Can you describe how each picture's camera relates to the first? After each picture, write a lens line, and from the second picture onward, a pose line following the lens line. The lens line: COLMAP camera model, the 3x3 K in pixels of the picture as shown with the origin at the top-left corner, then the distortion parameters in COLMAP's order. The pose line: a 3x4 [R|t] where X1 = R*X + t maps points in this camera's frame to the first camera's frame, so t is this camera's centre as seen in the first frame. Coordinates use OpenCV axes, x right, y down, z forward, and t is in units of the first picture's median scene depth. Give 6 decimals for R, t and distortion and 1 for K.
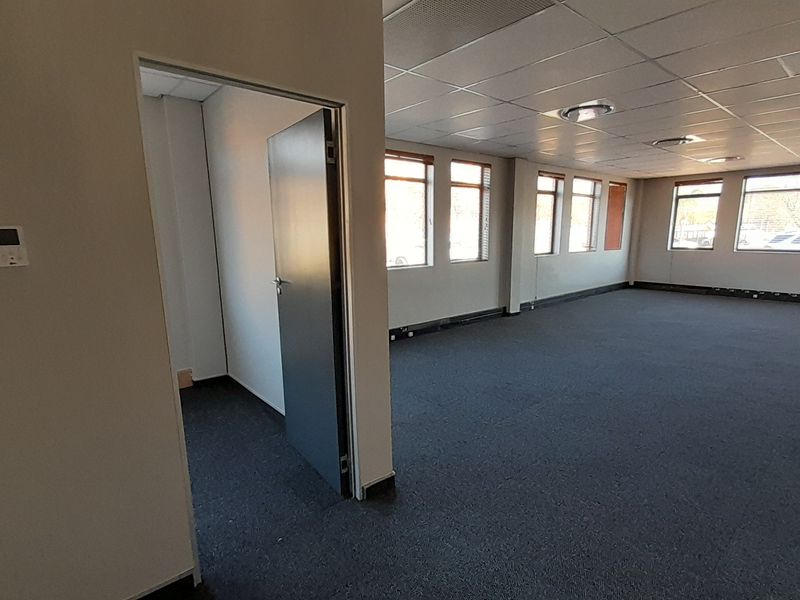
lens RADIAL K [[426.7, 0, 404.8], [0, 426.7, 315.1], [0, 0, 1]] dist [0.027189, -0.021133]
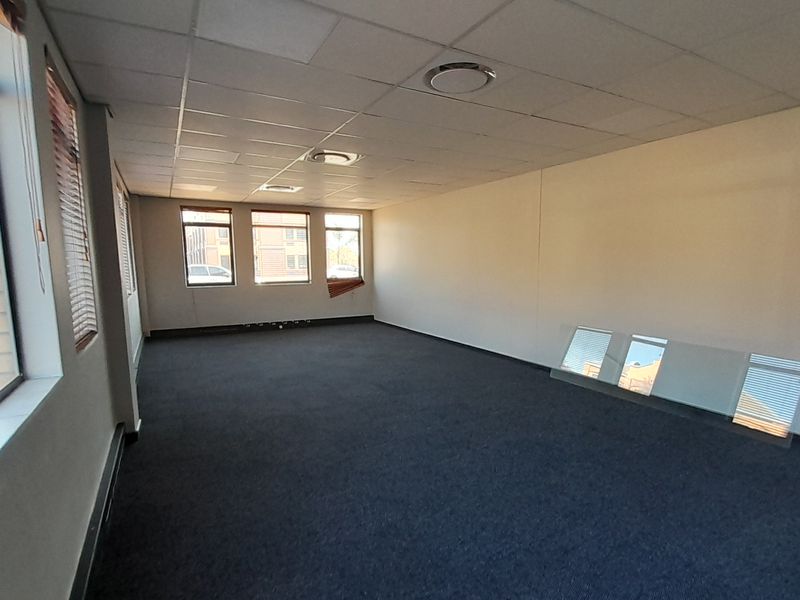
lens RADIAL K [[426.7, 0, 404.8], [0, 426.7, 315.1], [0, 0, 1]] dist [0.027189, -0.021133]
pose [[0.191901, -0.118036, 0.974290, -0.121206], [0.191885, 0.978094, 0.080702, -0.095639], [-0.962473, 0.171465, 0.210346, 0.488158]]
